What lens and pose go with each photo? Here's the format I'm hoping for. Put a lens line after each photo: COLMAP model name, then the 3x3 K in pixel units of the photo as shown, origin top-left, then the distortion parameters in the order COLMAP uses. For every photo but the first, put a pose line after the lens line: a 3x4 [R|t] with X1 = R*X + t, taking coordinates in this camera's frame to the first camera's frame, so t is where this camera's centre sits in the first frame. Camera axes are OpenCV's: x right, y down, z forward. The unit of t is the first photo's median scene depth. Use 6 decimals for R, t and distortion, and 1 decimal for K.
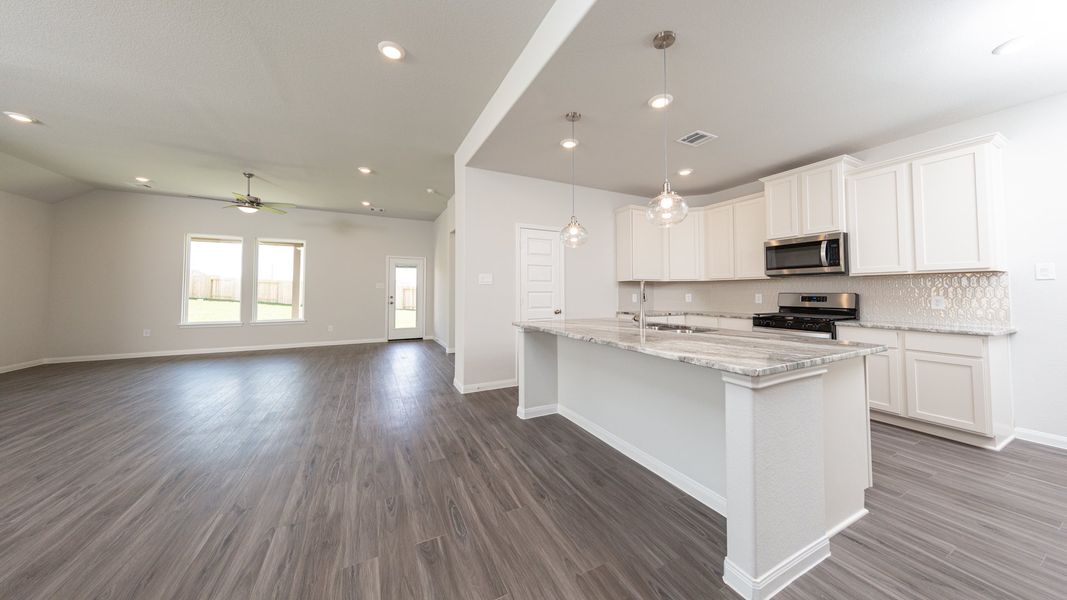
lens RADIAL K [[334.5, 0, 539.2], [0, 334.5, 281.1], [0, 0, 1]] dist [0.004639, -0.000729]
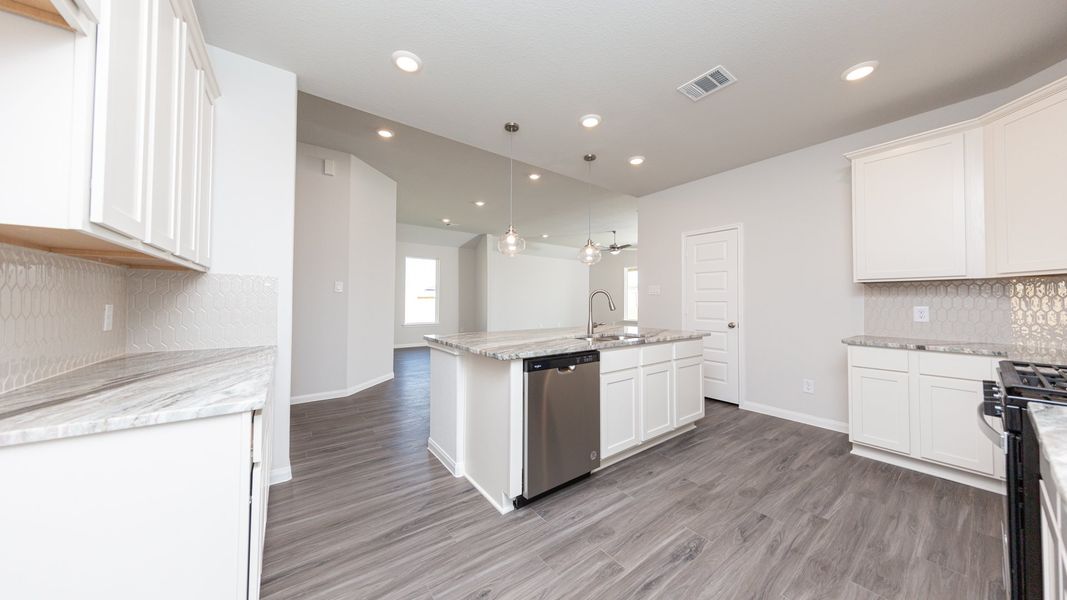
lens RADIAL K [[334.5, 0, 534.4], [0, 334.5, 294.6], [0, 0, 1]] dist [0.004639, -0.000729]
pose [[0.169587, -0.020799, -0.985296, 0.932044], [0.027429, 0.999490, -0.016378, 0.016985], [0.985133, -0.024248, 0.170071, 0.432782]]
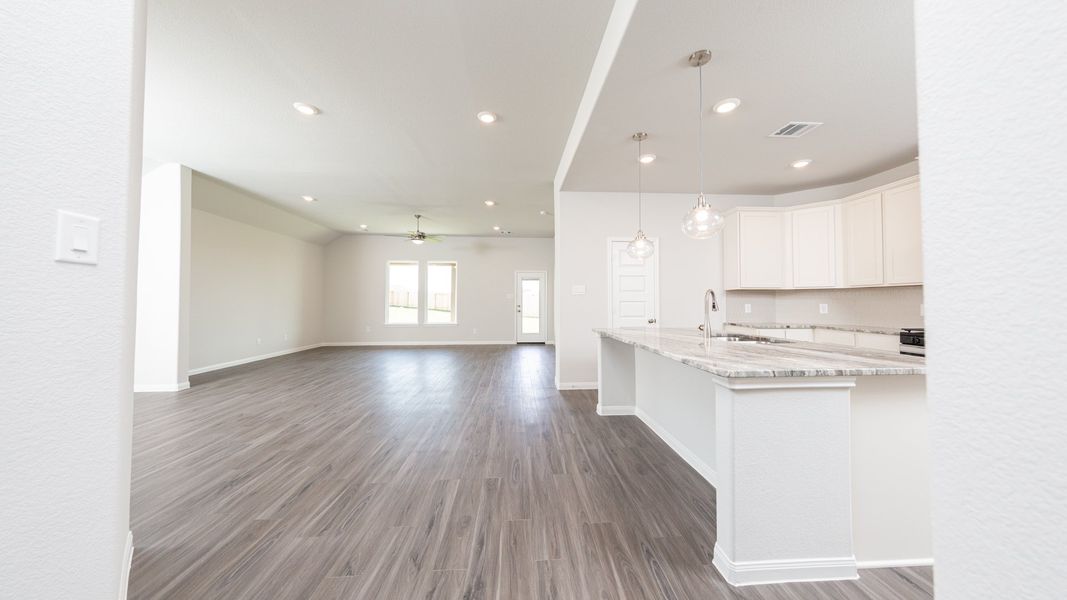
lens RADIAL K [[334.5, 0, 537.9], [0, 334.5, 294.7], [0, 0, 1]] dist [0.004639, -0.000729]
pose [[0.917382, -0.008457, -0.397917, 0.166522], [0.012918, 0.999880, 0.008533, -0.001695], [0.397797, -0.012969, 0.917382, -0.082477]]
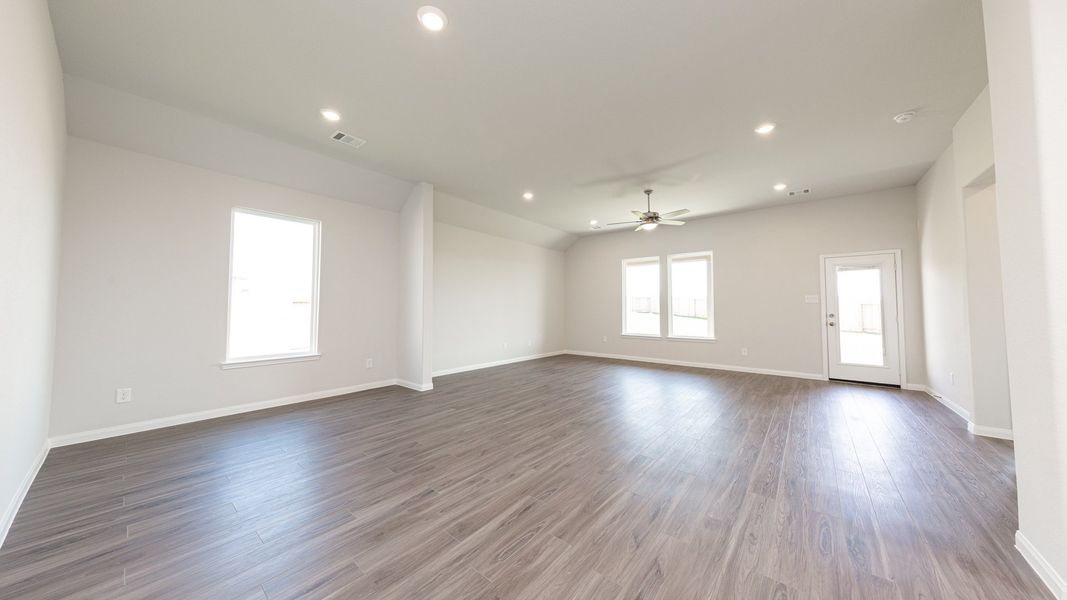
lens RADIAL K [[334.5, 0, 532.9], [0, 334.5, 297.7], [0, 0, 1]] dist [0.004639, -0.000729]
pose [[0.397259, -0.030514, -0.917199, -0.120208], [0.031448, 0.999313, -0.019626, 0.013737], [0.917168, -0.021047, 0.397946, 0.367767]]
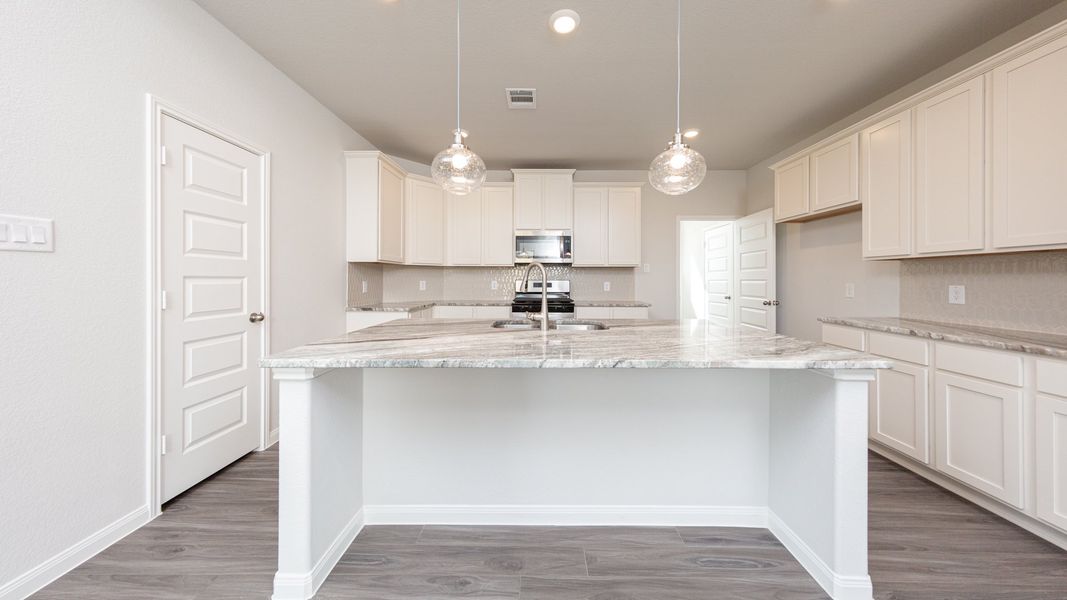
lens RADIAL K [[334.5, 0, 542.0], [0, 334.5, 274.6], [0, 0, 1]] dist [0.004639, -0.000729]
pose [[0.460232, 0.011370, 0.887726, -0.220977], [-0.032510, 0.999463, 0.004054, 0.013832], [-0.887203, -0.030725, 0.460355, 0.467248]]
